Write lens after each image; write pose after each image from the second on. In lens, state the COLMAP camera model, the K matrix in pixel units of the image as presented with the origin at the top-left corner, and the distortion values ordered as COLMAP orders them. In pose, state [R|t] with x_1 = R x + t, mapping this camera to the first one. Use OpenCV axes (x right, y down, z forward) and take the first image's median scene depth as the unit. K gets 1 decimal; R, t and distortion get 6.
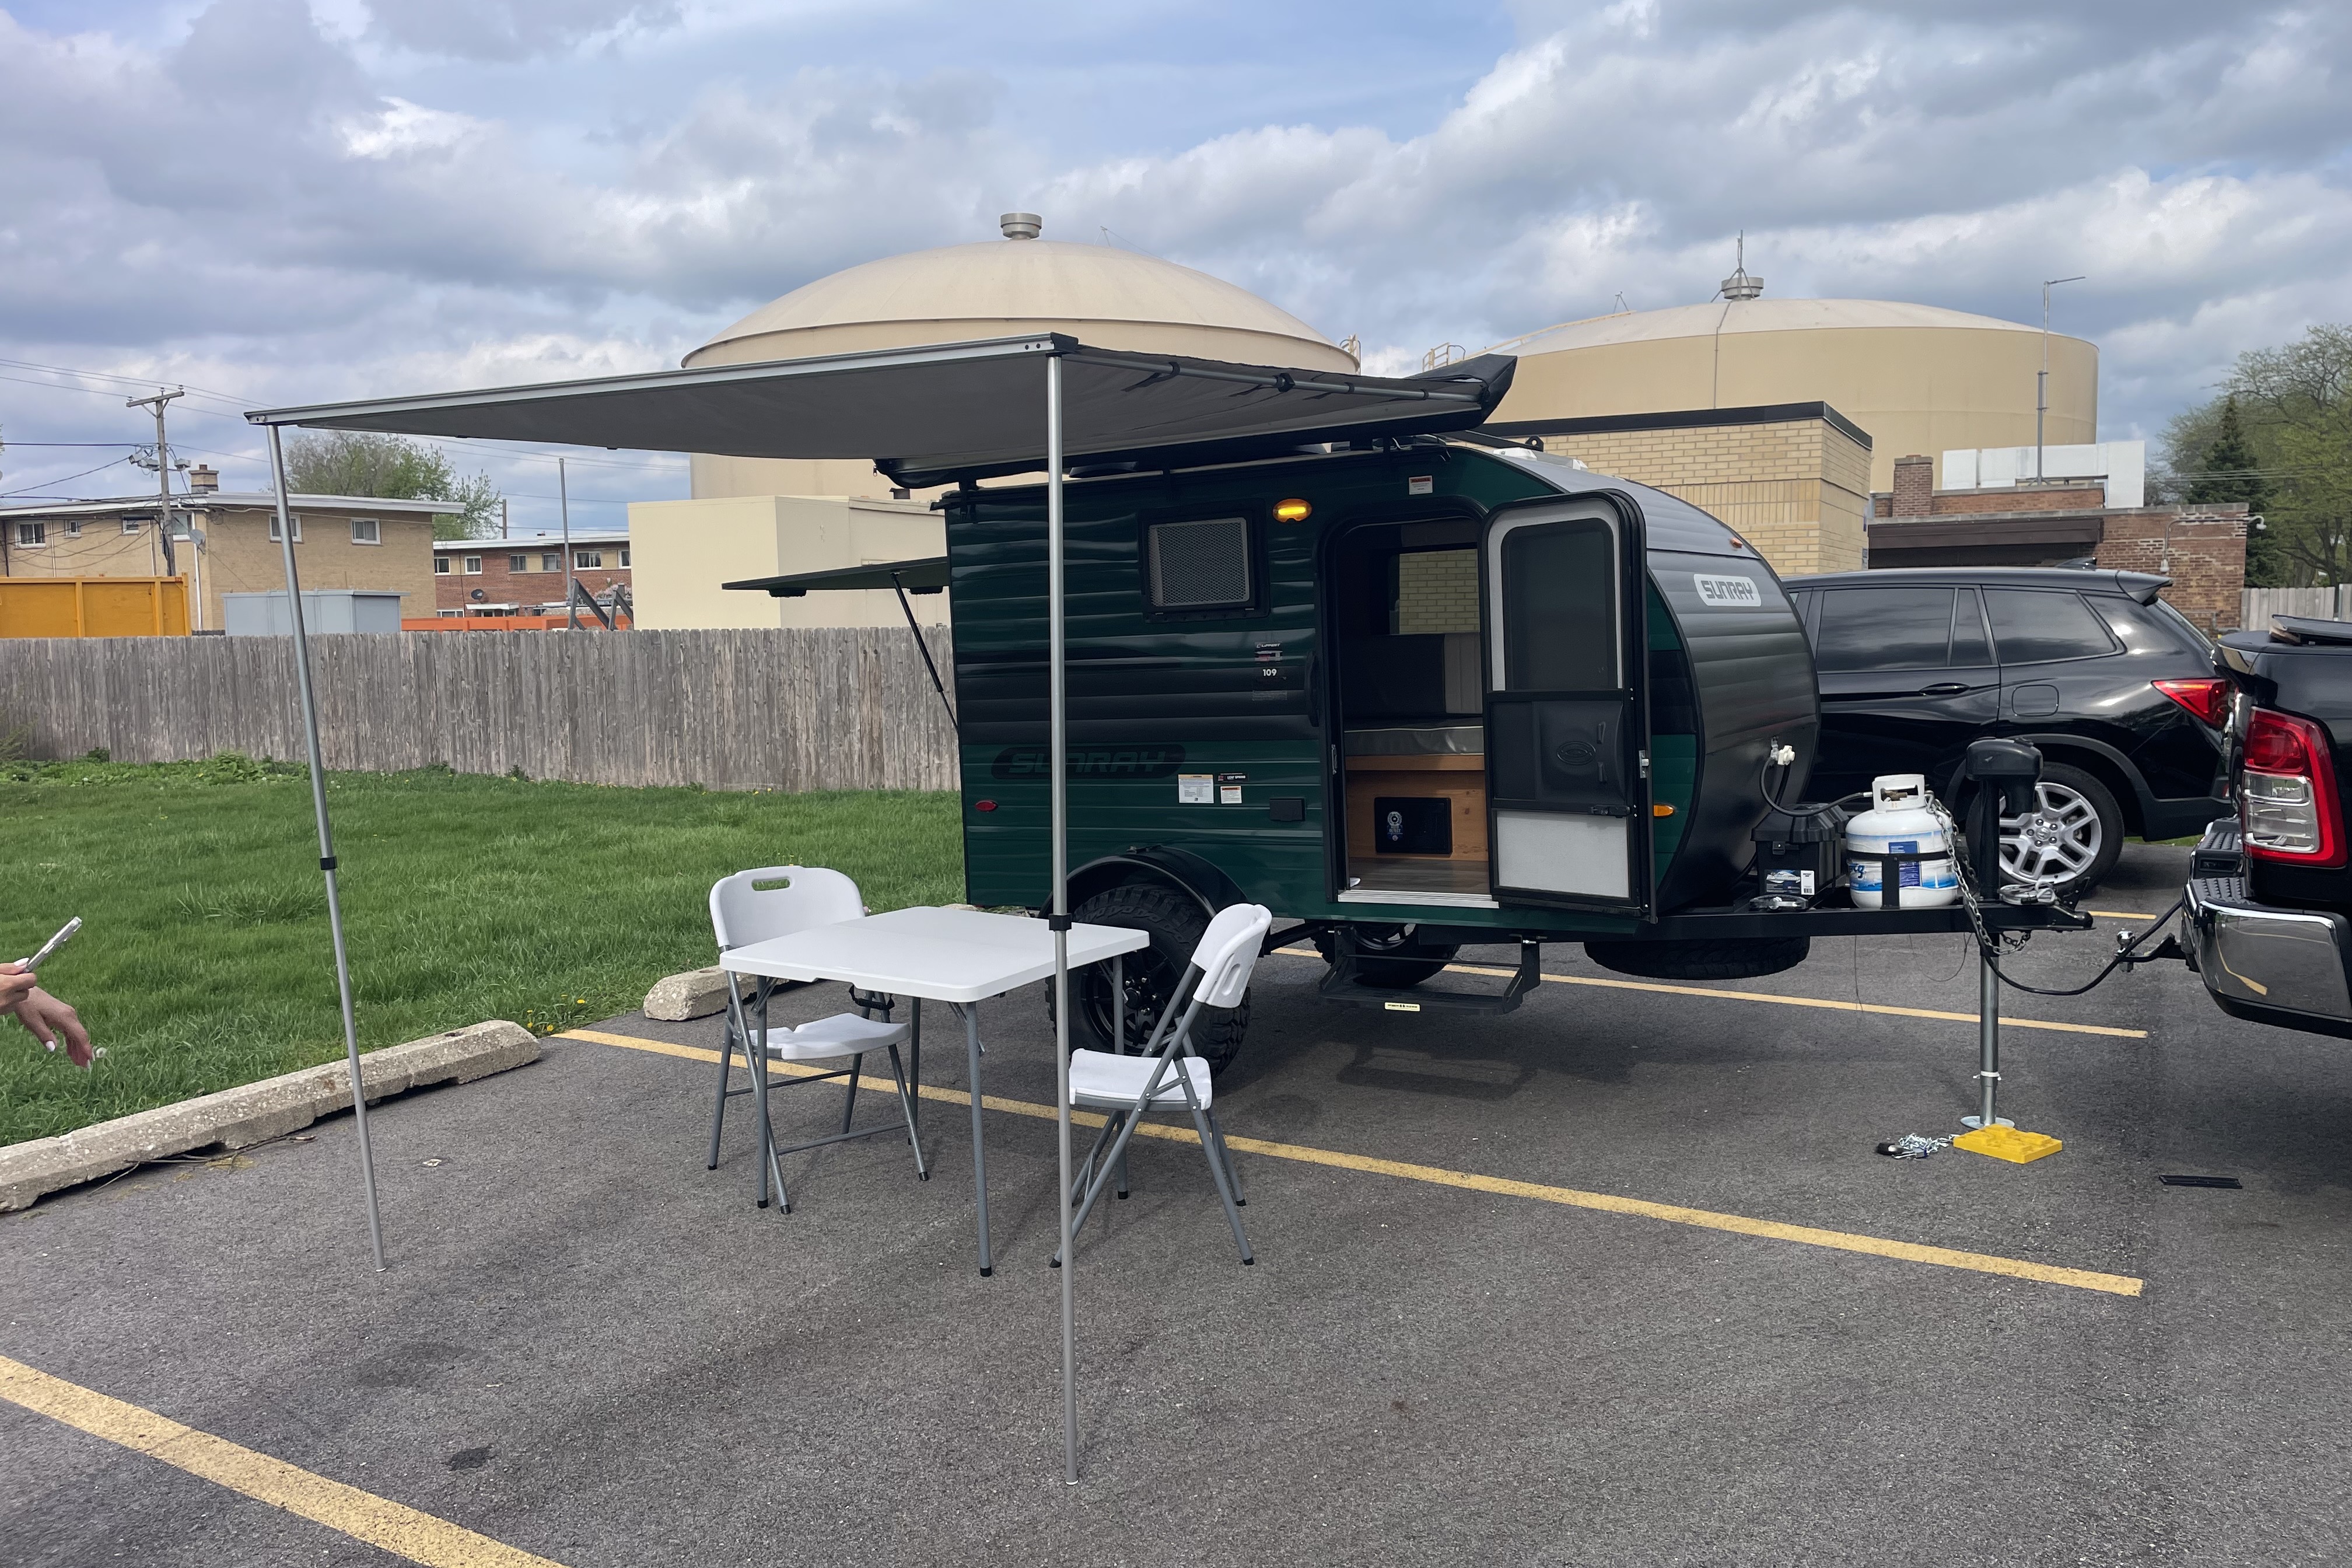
lens RADIAL K [[1722.3, 0, 1176.0], [0, 1722.3, 784.0], [0, 0, 1]] dist [0.104914, -0.153251]
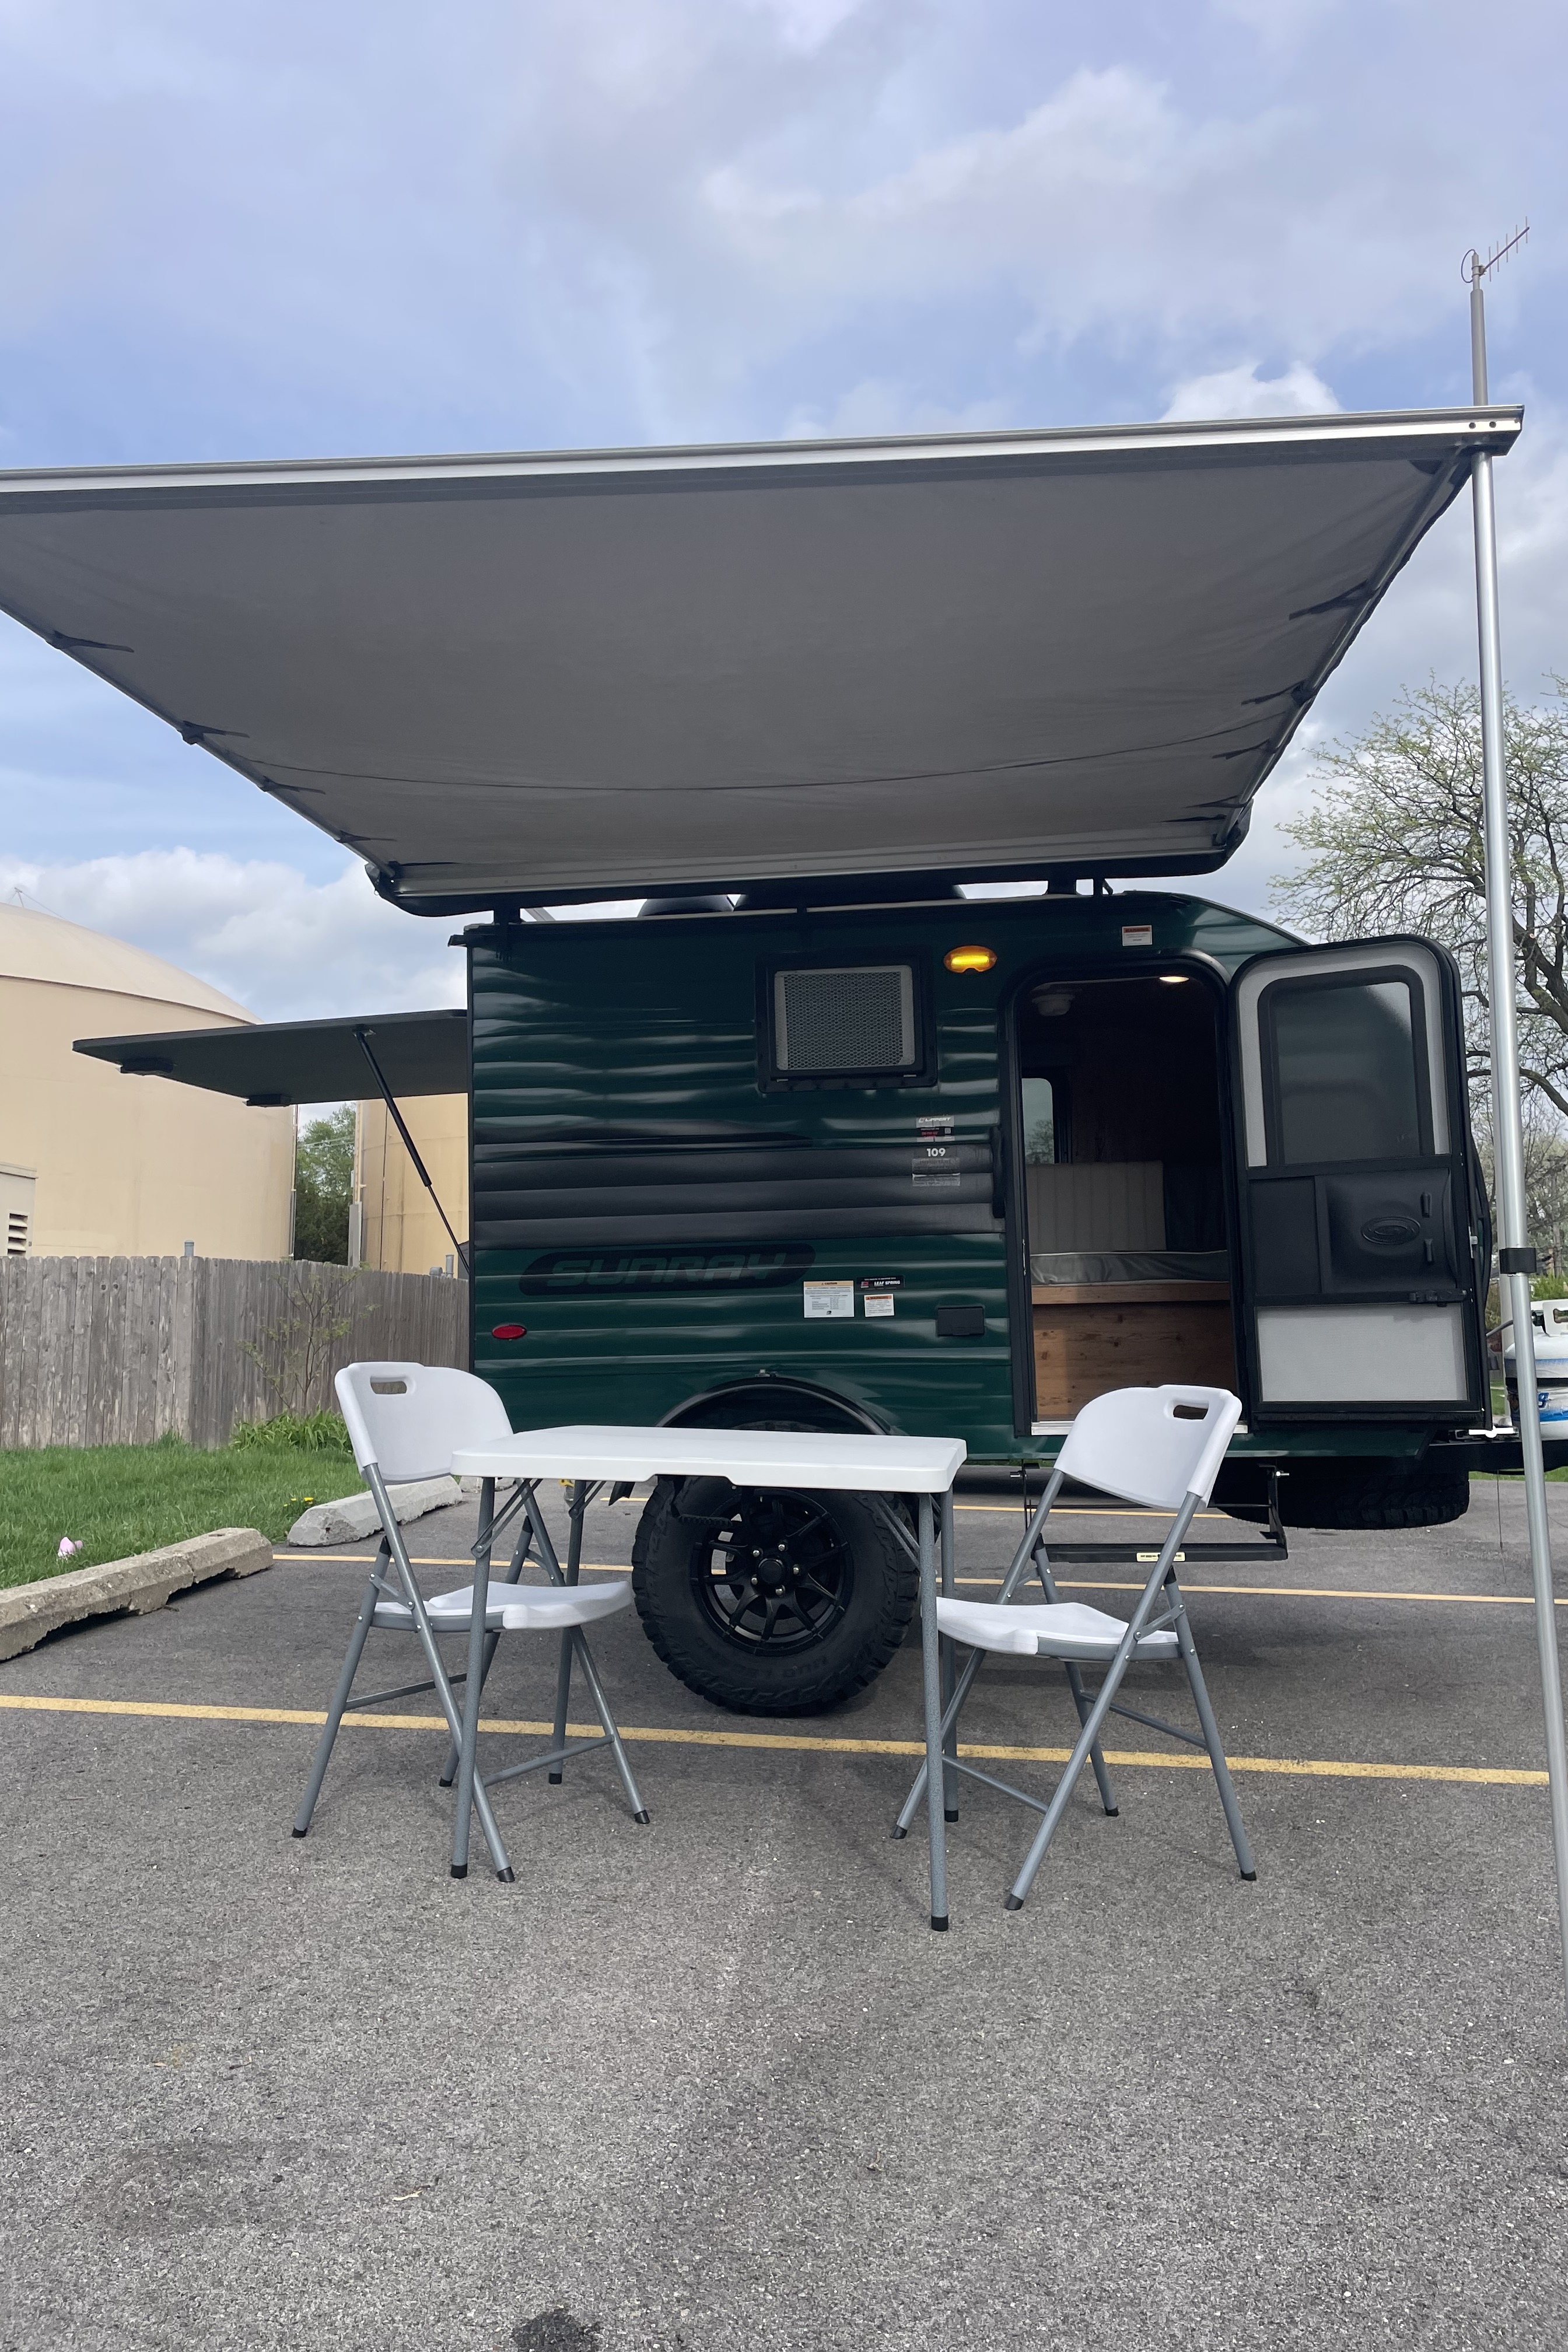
lens RADIAL K [[1722.3, 0, 713.3], [0, 1722.3, 1206.8], [0, 0, 1]] dist [0.104914, -0.153251]
pose [[0.931746, 0.045787, 0.360211, -0.394240], [0.018834, 0.984589, -0.173868, 0.118404], [-0.362621, 0.168785, 0.916525, 0.356265]]
